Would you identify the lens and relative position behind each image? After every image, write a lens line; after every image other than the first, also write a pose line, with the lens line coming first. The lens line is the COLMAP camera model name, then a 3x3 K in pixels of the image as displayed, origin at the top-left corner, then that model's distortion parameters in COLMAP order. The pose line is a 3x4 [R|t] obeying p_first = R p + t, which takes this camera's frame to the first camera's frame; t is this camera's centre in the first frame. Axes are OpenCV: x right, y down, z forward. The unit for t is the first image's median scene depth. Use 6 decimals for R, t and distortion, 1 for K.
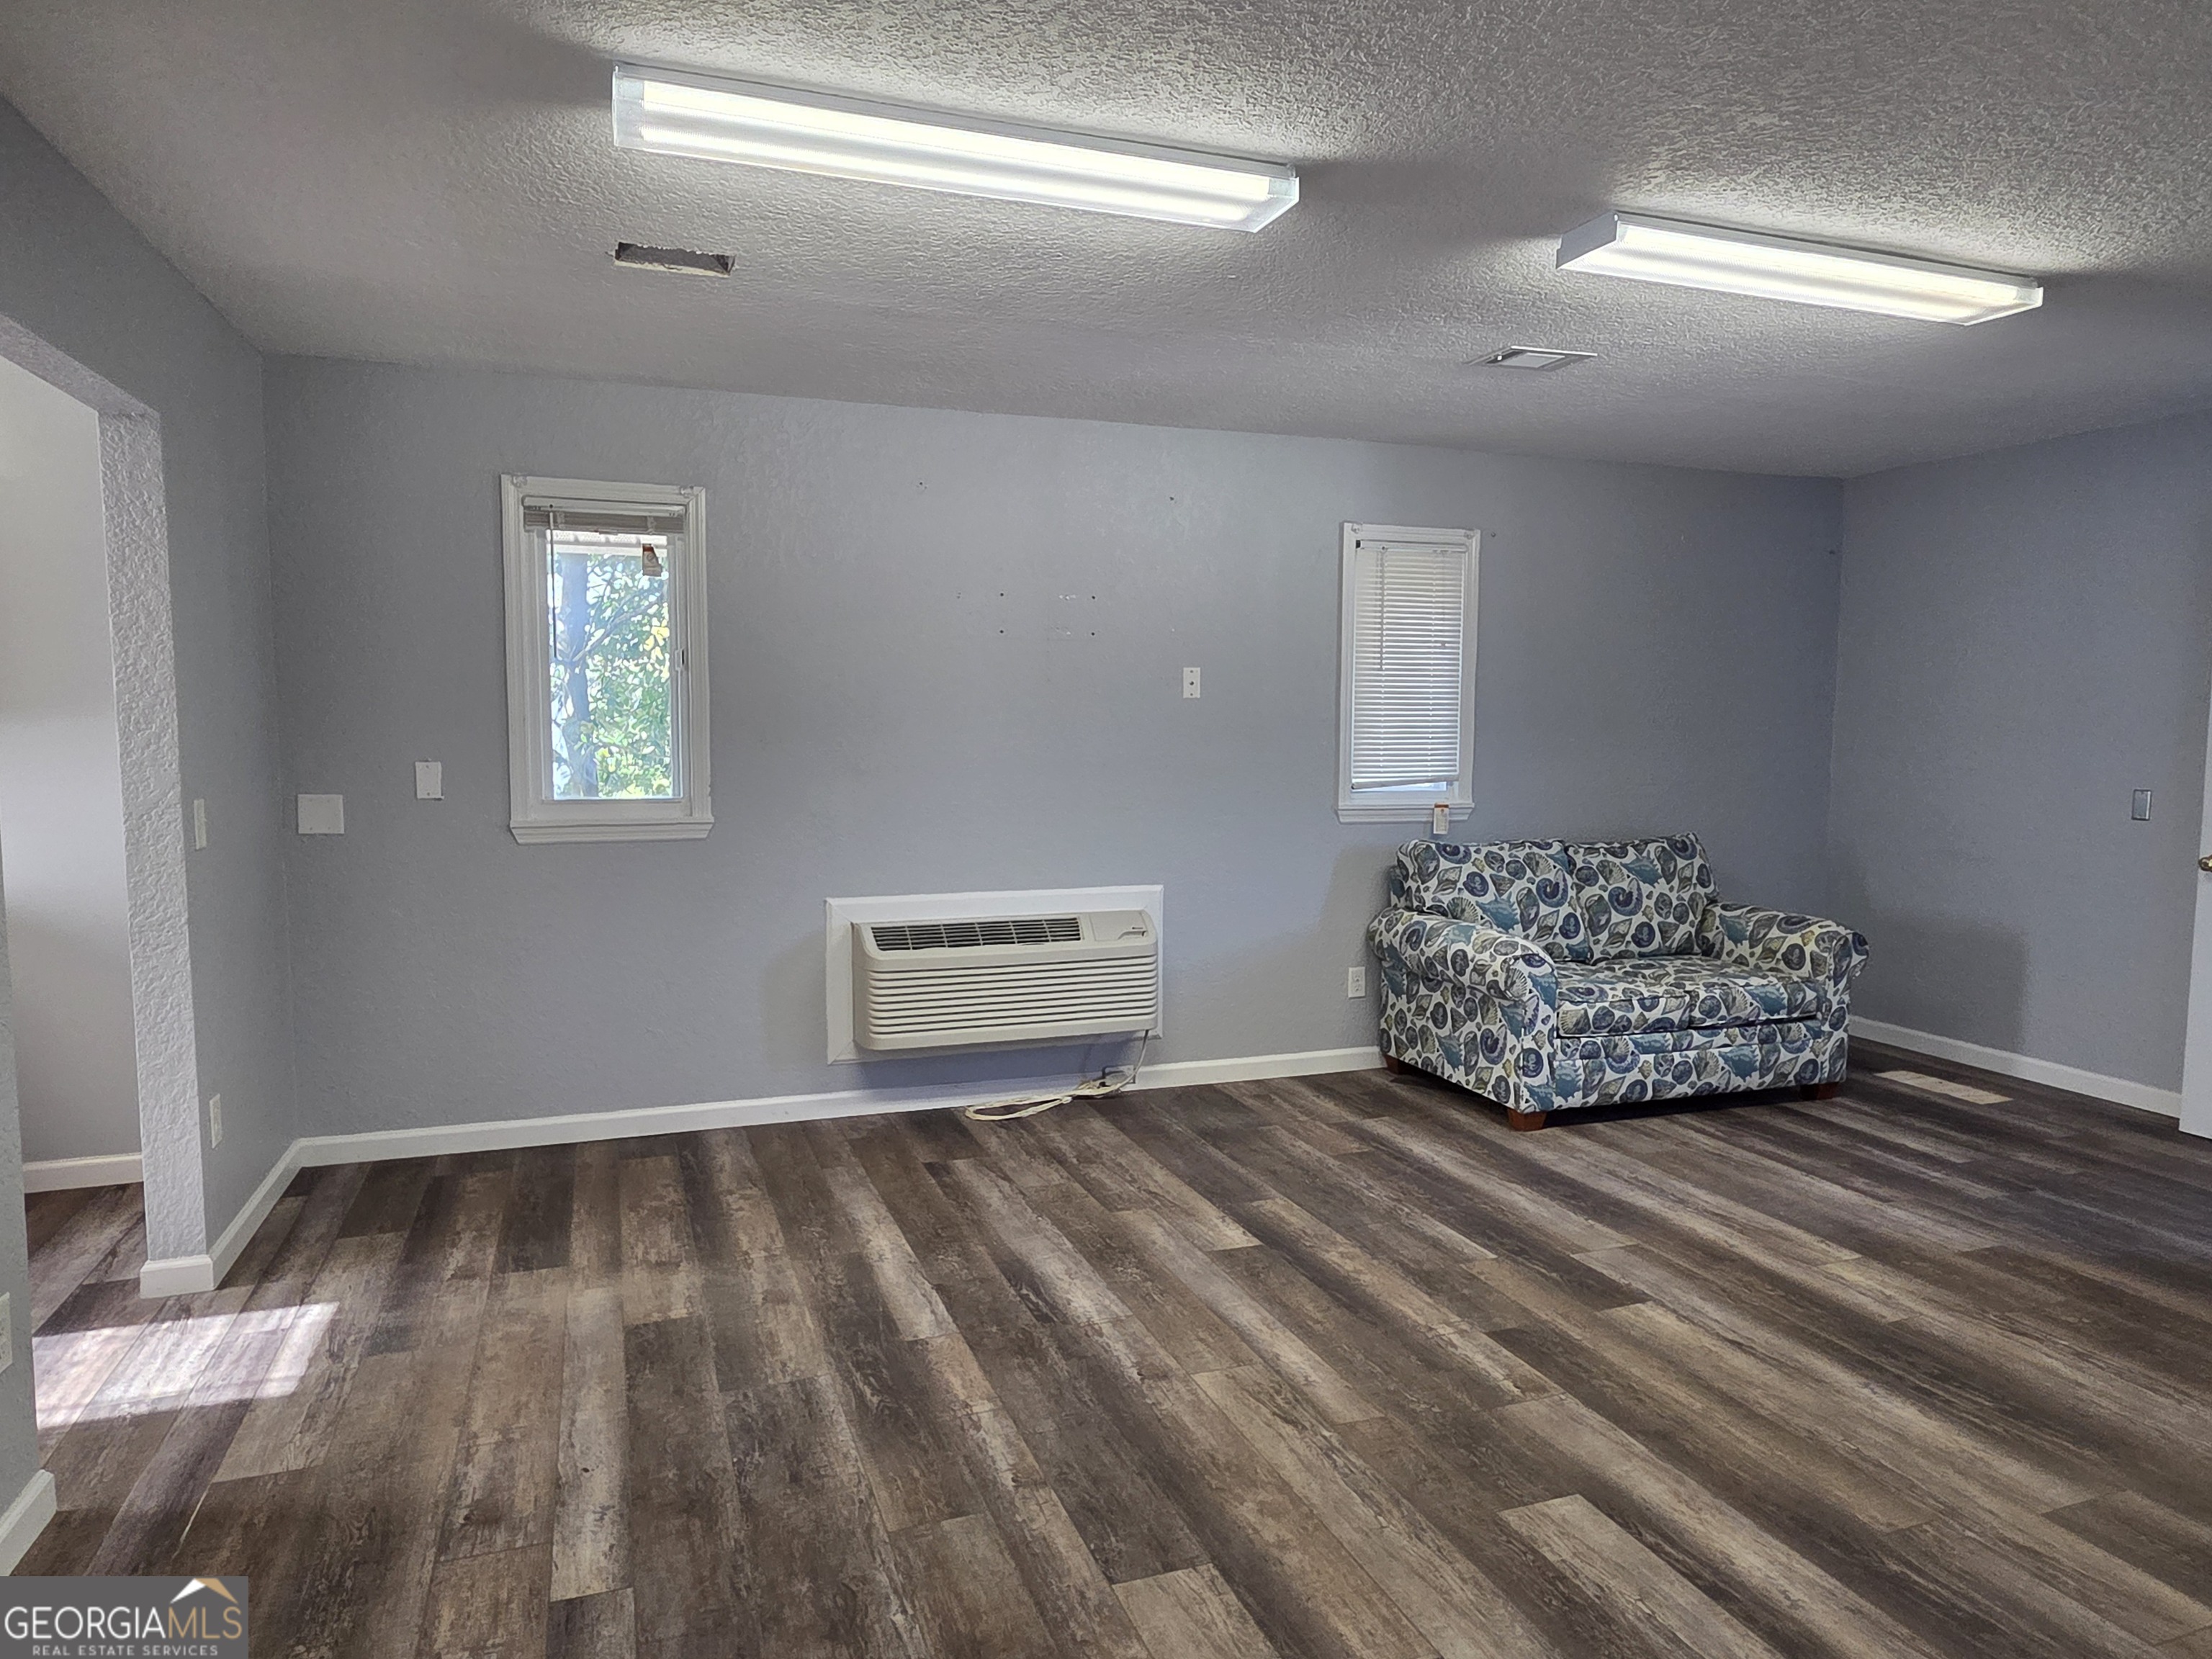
lens RADIAL K [[1349.1, 0, 1101.9], [0, 1349.1, 828.8], [0, 0, 1]] dist [0.001738, -0.003351]
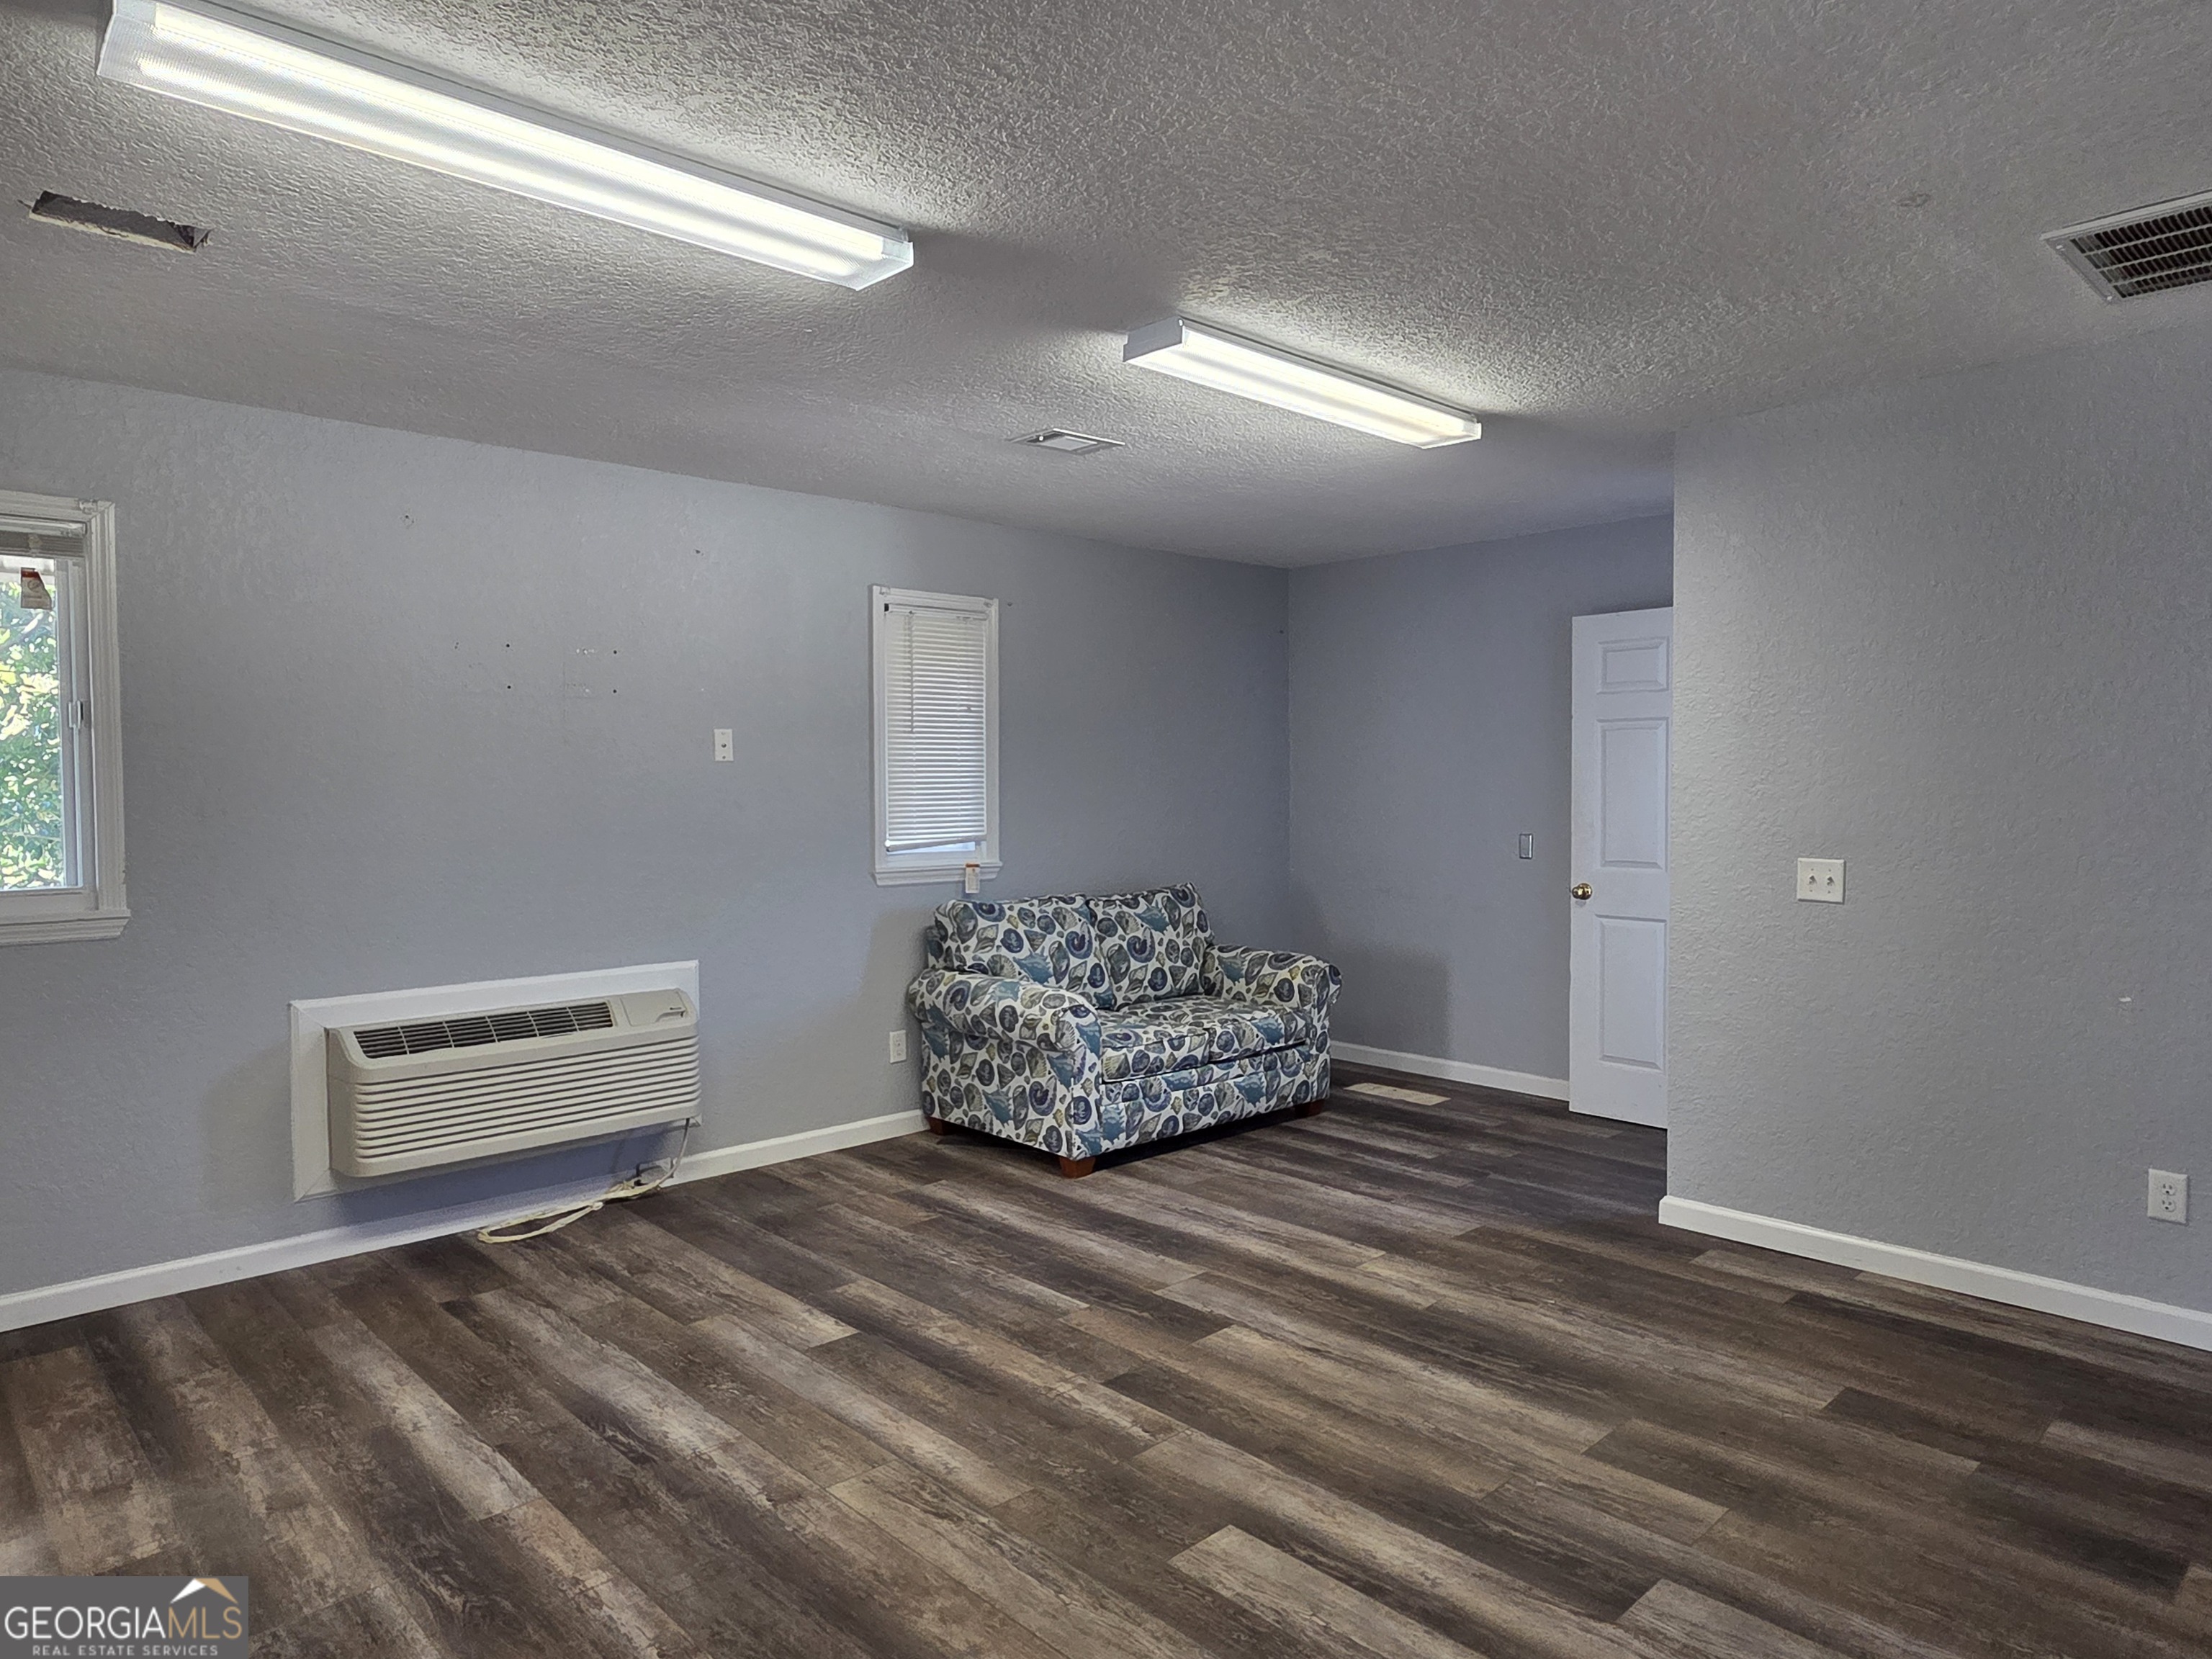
lens RADIAL K [[1346.3, 0, 1103.5], [0, 1346.3, 825.7], [0, 0, 1]] dist [0.004922, -0.003267]
pose [[0.916830, -0.020774, 0.398738, -0.099100], [0.039156, 0.998510, -0.038013, -0.007126], [-0.397354, 0.050464, 0.916277, 0.041217]]
